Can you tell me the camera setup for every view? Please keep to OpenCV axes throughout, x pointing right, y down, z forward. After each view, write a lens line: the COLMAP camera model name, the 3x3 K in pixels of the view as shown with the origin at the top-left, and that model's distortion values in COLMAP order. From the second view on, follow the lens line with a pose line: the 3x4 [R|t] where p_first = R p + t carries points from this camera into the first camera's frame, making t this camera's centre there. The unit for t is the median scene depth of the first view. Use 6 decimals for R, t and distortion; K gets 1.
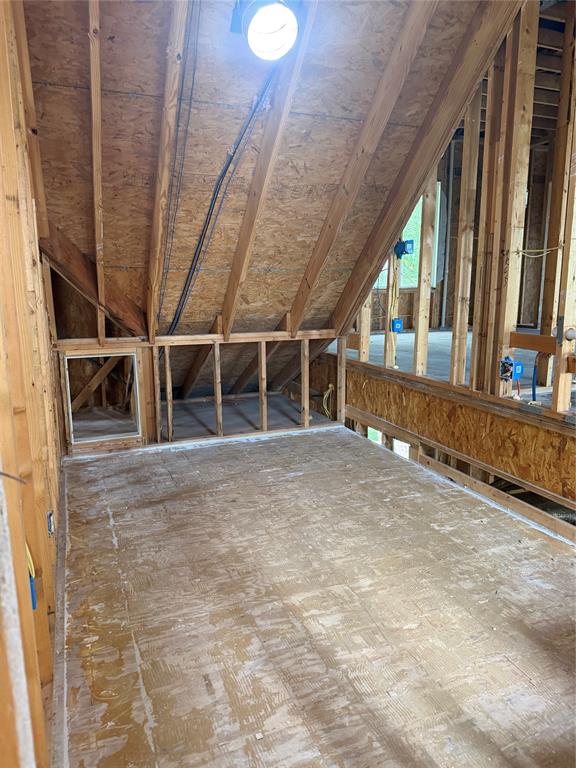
lens RADIAL K [[547.1, 0, 286.5], [0, 547.1, 380.9], [0, 0, 1]] dist [0.028009, -0.043987]
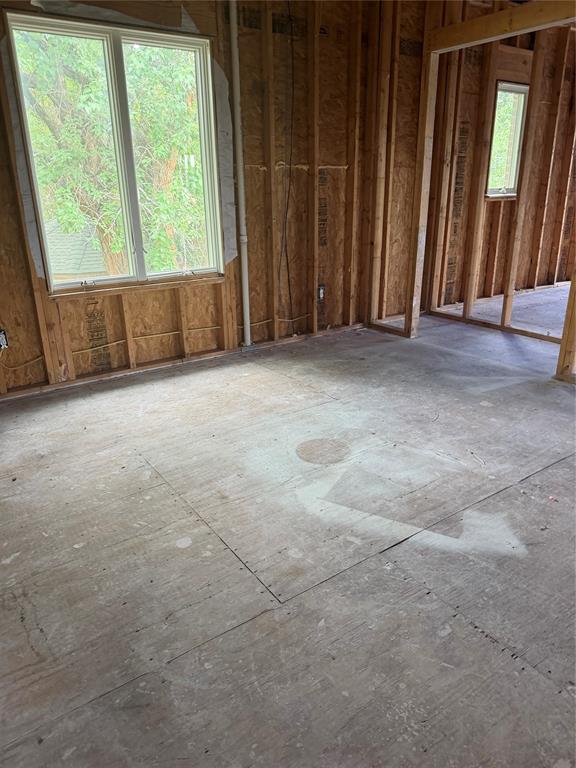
lens RADIAL K [[547.1, 0, 286.7], [0, 547.1, 386.7], [0, 0, 1]] dist [0.028009, -0.043987]
pose [[0.969406, -0.091284, 0.227859, 0.201483], [0.050954, 0.982894, 0.176984, -0.151669], [-0.240117, -0.159959, 0.957474, 0.489258]]
